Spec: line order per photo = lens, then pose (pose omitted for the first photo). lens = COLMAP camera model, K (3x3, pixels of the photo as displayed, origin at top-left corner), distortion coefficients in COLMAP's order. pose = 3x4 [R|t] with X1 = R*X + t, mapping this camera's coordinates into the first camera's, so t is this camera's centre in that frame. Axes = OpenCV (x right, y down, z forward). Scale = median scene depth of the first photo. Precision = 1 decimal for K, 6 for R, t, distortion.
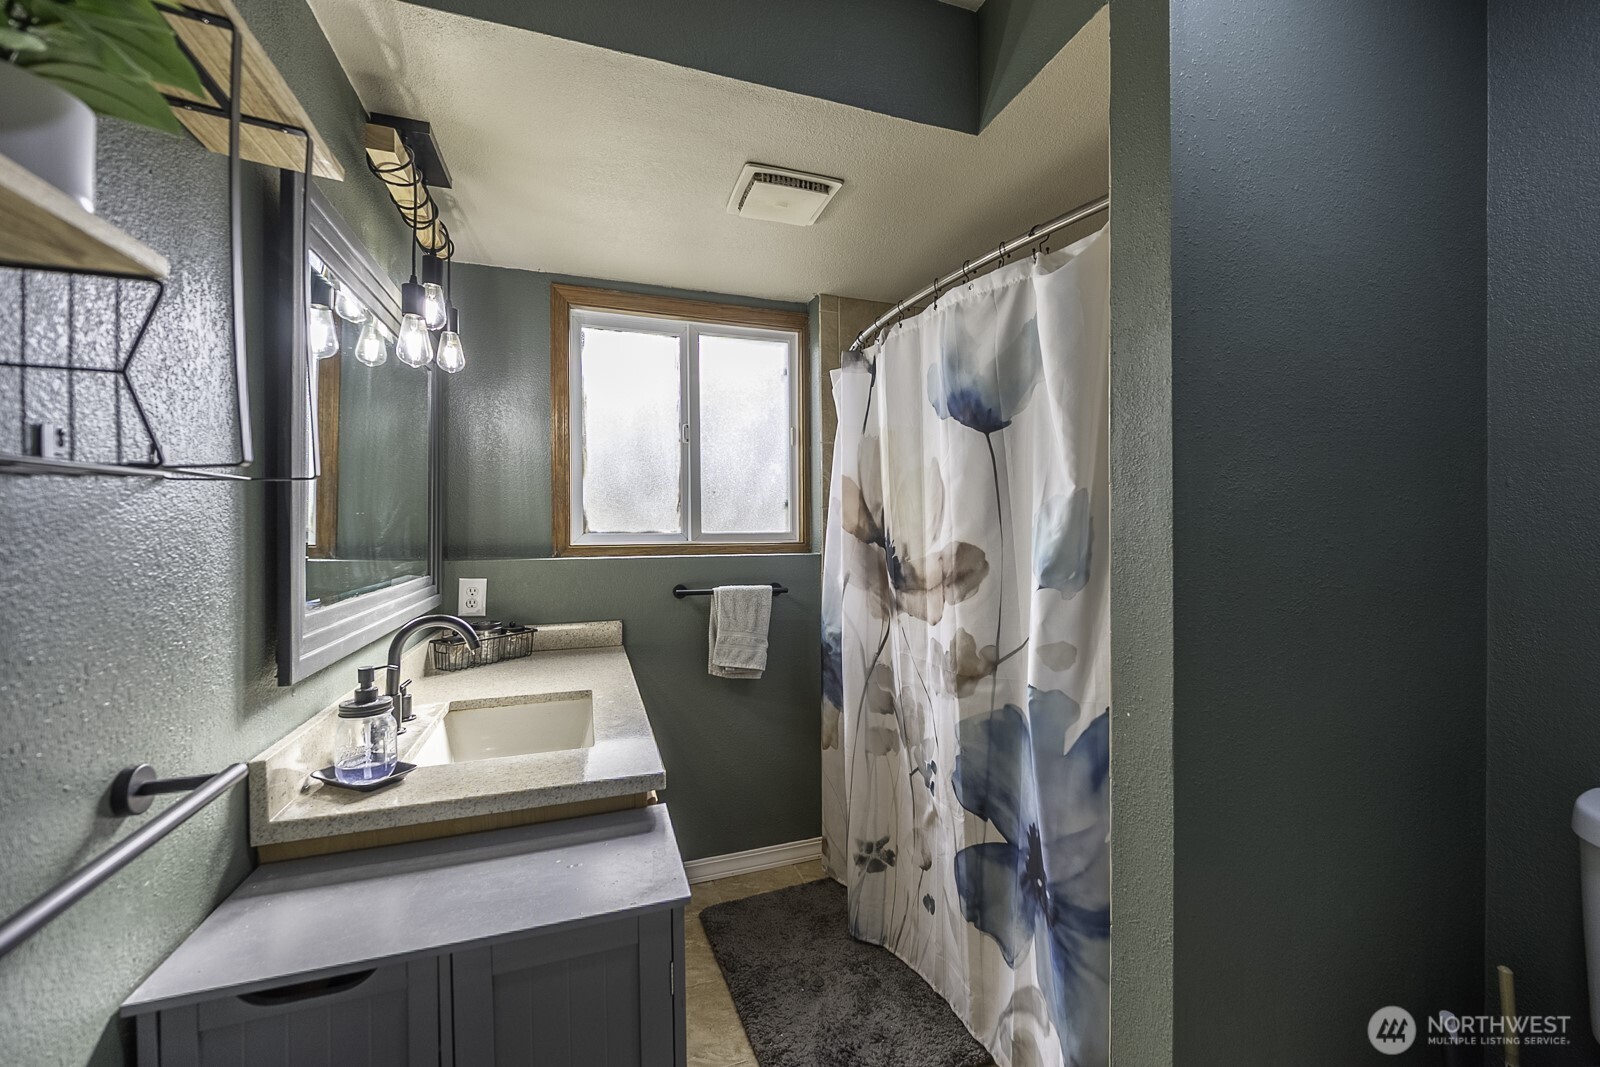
lens RADIAL K [[651.7, 0, 800.0], [0, 651.7, 533.5], [0, 0, 1]] dist [-0.003166, -0.000218]
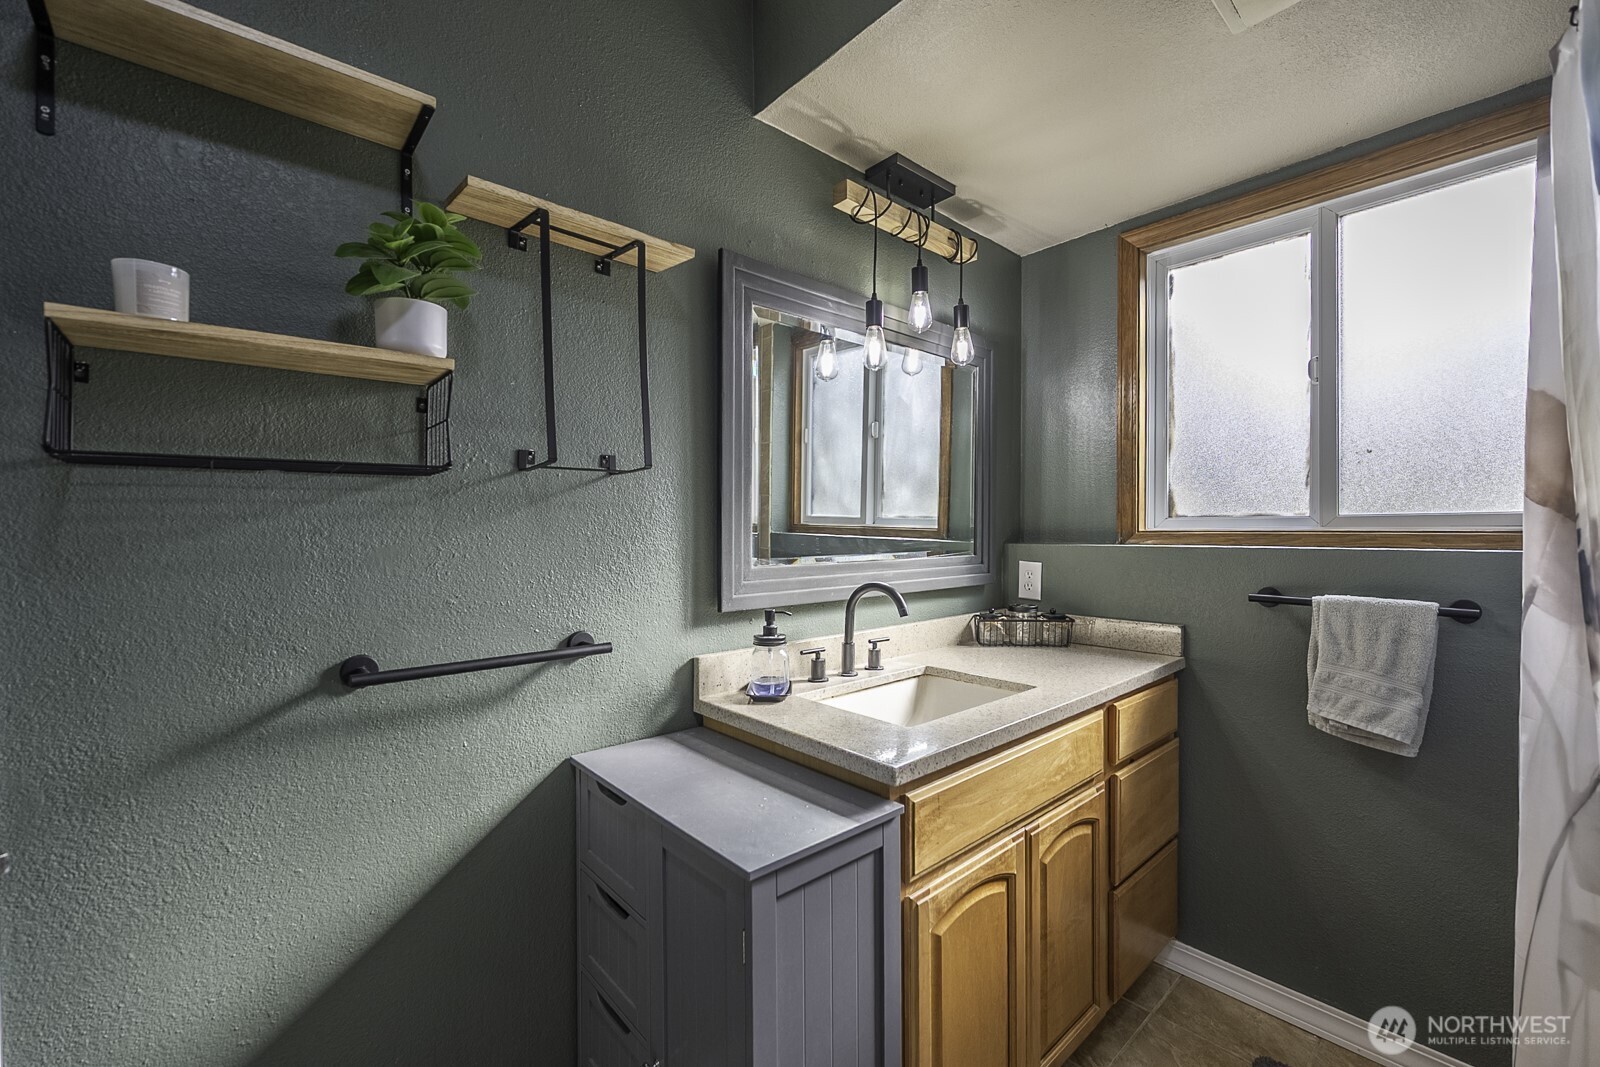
lens RADIAL K [[651.7, 0, 800.0], [0, 651.7, 533.5], [0, 0, 1]] dist [-0.003166, -0.000218]
pose [[0.381569, 0.009746, -0.924289, 0.278755], [-0.008530, 0.999939, 0.007023, 0.019974], [0.924301, 0.005205, 0.381629, 0.266341]]
